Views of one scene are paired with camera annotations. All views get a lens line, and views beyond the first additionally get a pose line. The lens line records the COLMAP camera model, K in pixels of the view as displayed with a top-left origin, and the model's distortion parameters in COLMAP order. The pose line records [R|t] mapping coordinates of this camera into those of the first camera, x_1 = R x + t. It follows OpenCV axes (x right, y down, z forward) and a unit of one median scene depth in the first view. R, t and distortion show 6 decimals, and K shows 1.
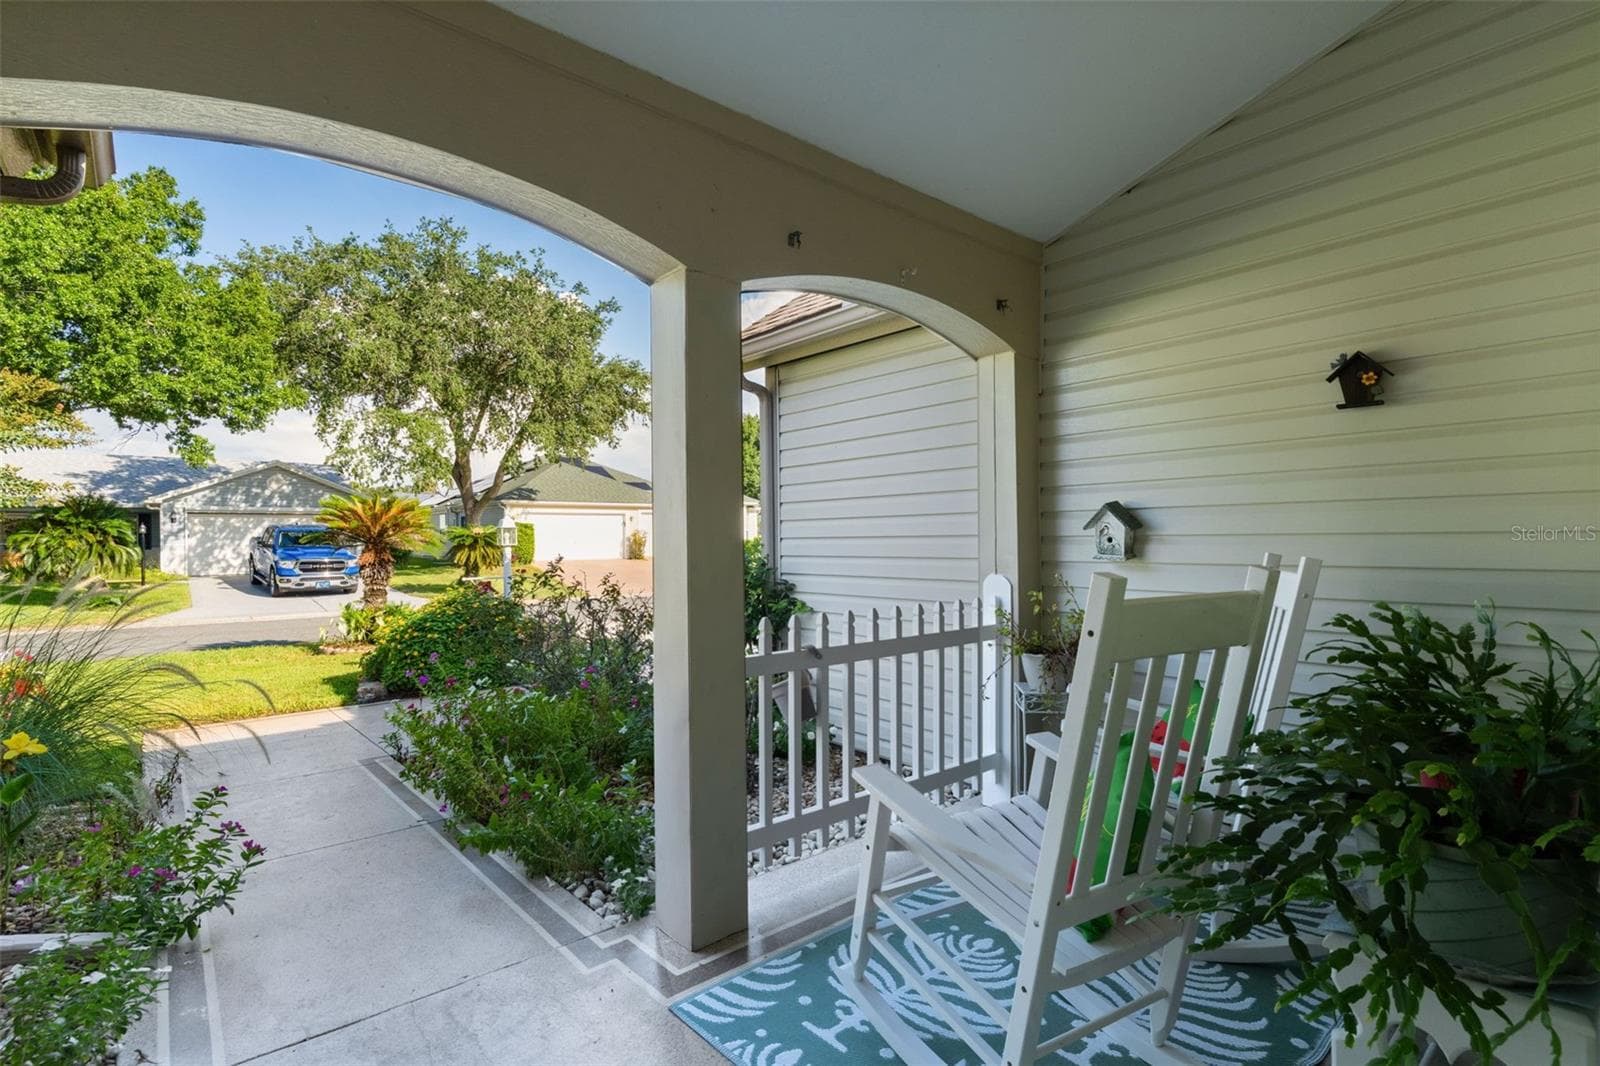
lens RADIAL K [[769.2, 0, 800.0], [0, 769.2, 533.0], [0, 0, 1]] dist [0.000652, 0.000299]
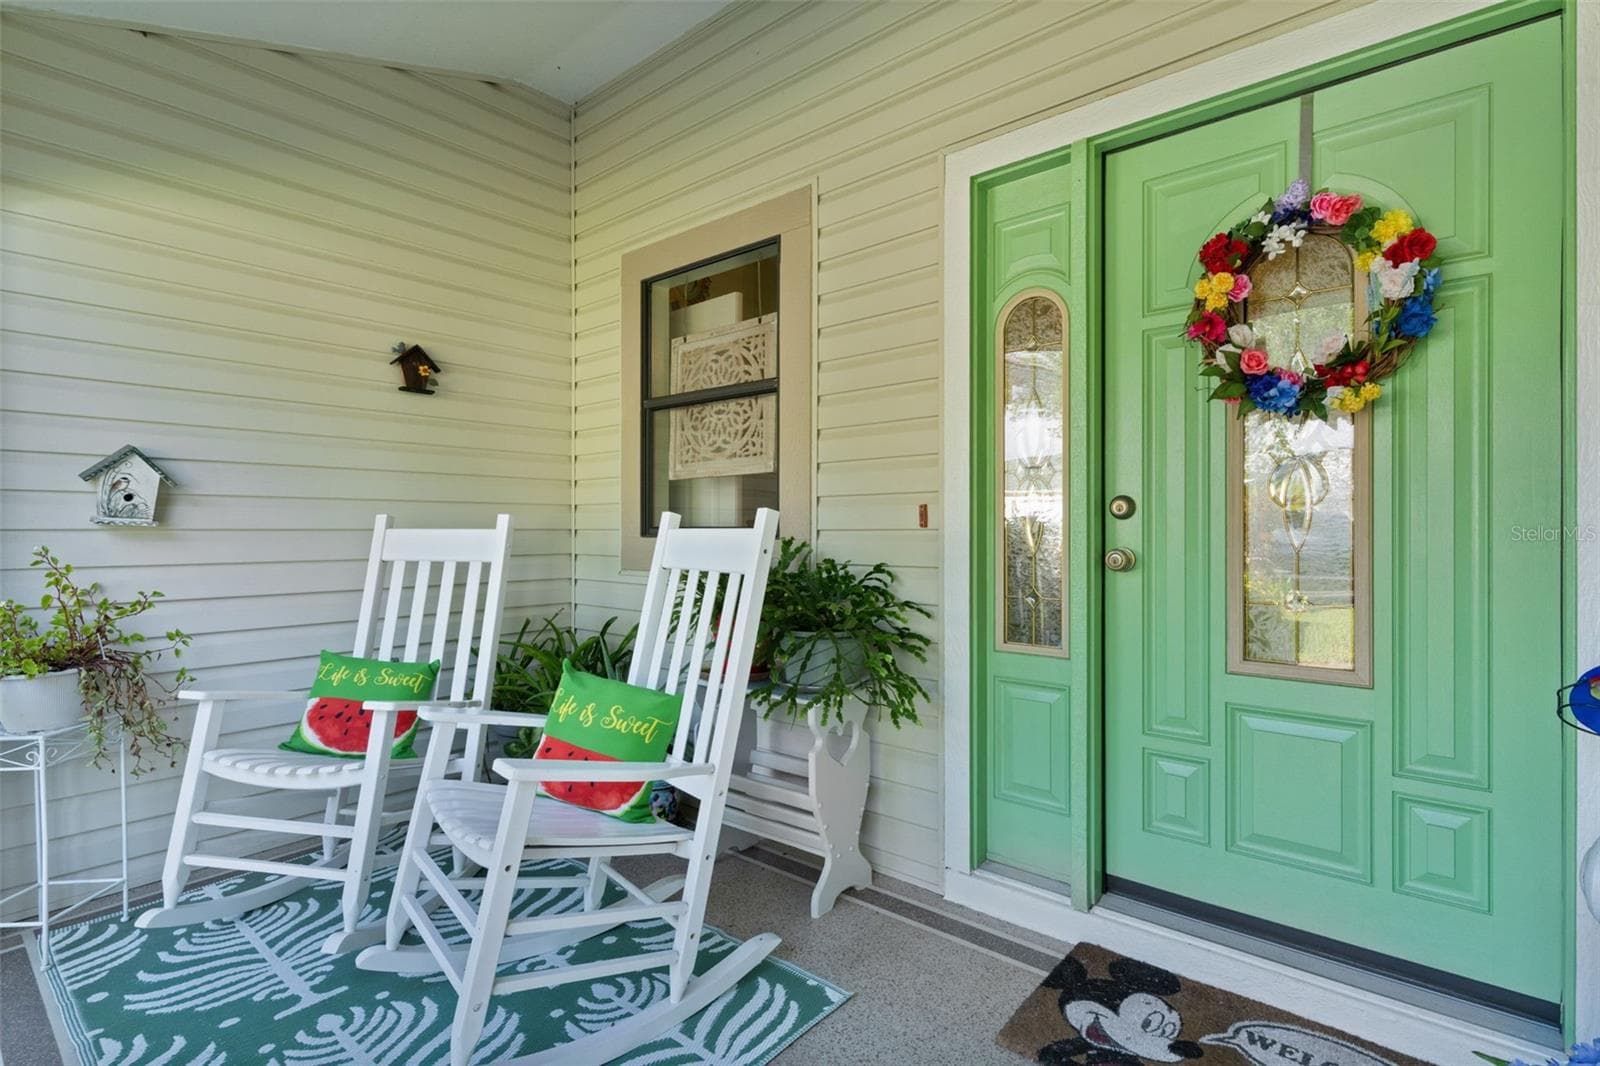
lens RADIAL K [[769.2, 0, 800.0], [0, 769.2, 533.0], [0, 0, 1]] dist [0.000652, 0.000299]
pose [[-0.164586, 0.003799, 0.986355, -0.509423], [-0.009811, 0.999937, -0.005489, 0.049024], [-0.986314, -0.010581, -0.164538, 0.600467]]
